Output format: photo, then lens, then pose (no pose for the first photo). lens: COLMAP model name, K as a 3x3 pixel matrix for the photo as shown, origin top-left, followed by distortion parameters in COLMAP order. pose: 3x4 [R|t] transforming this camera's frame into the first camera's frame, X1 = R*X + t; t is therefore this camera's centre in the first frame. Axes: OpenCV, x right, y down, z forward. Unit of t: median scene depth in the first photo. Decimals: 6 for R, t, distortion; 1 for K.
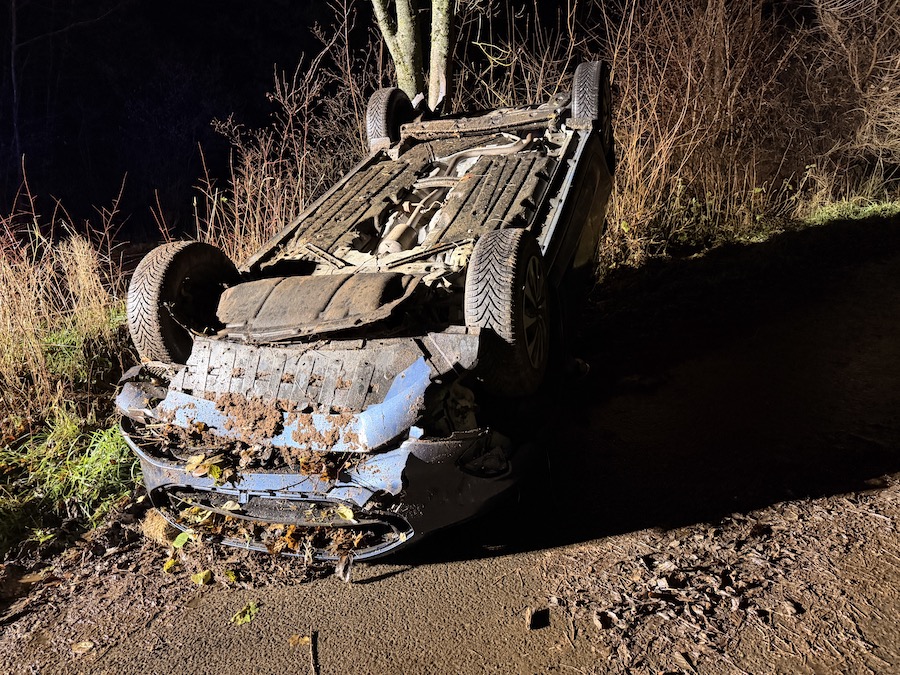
lens RADIAL K [[616.5, 0, 445.6], [0, 616.5, 342.0], [0, 0, 1]] dist [0.046230, -0.046887]
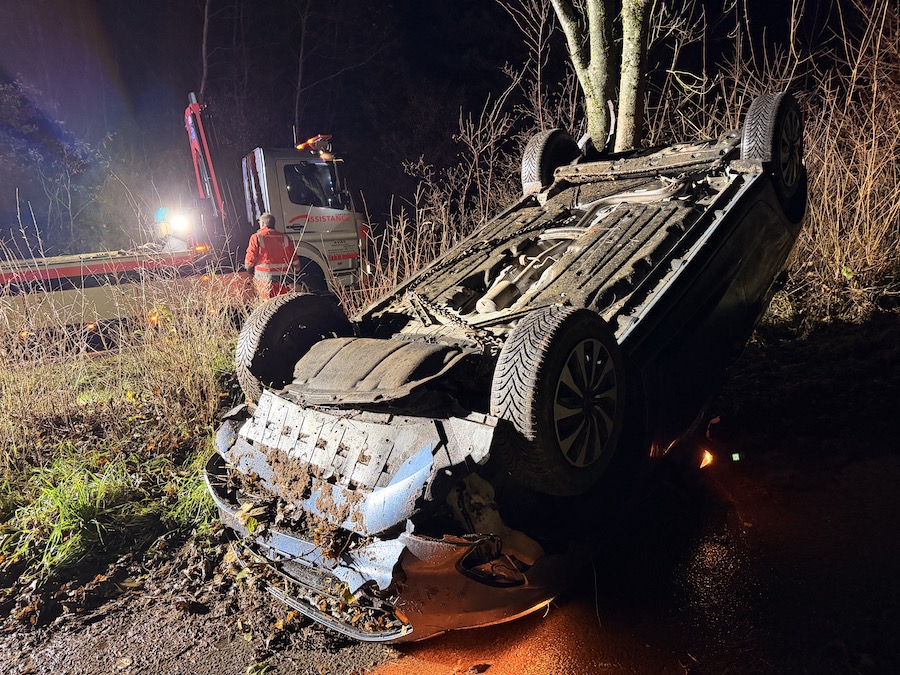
lens RADIAL K [[616.5, 0, 457.7], [0, 616.5, 343.7], [0, 0, 1]] dist [0.046230, -0.046887]
pose [[0.936770, 0.078524, -0.341022, 0.199410], [-0.087705, 0.996079, -0.011565, -0.078323], [0.338777, 0.040743, 0.939984, 0.080472]]
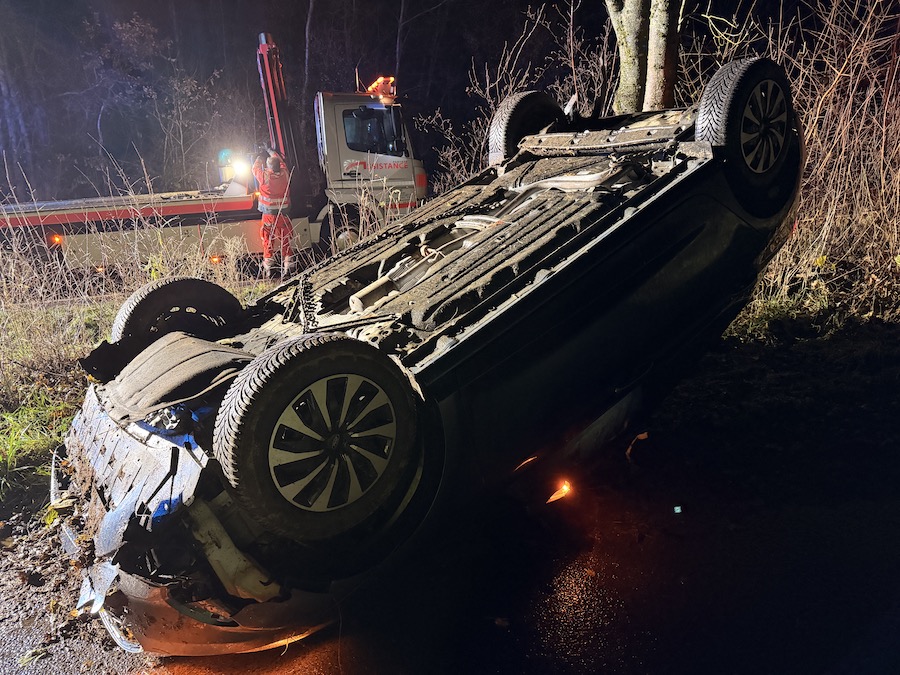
lens RADIAL K [[616.5, 0, 458.2], [0, 616.5, 339.7], [0, 0, 1]] dist [0.046230, -0.046887]
pose [[0.851563, 0.178354, -0.492981, 0.491267], [-0.146859, 0.983857, 0.102267, -0.214438], [0.503263, -0.014688, 0.864009, 0.287888]]
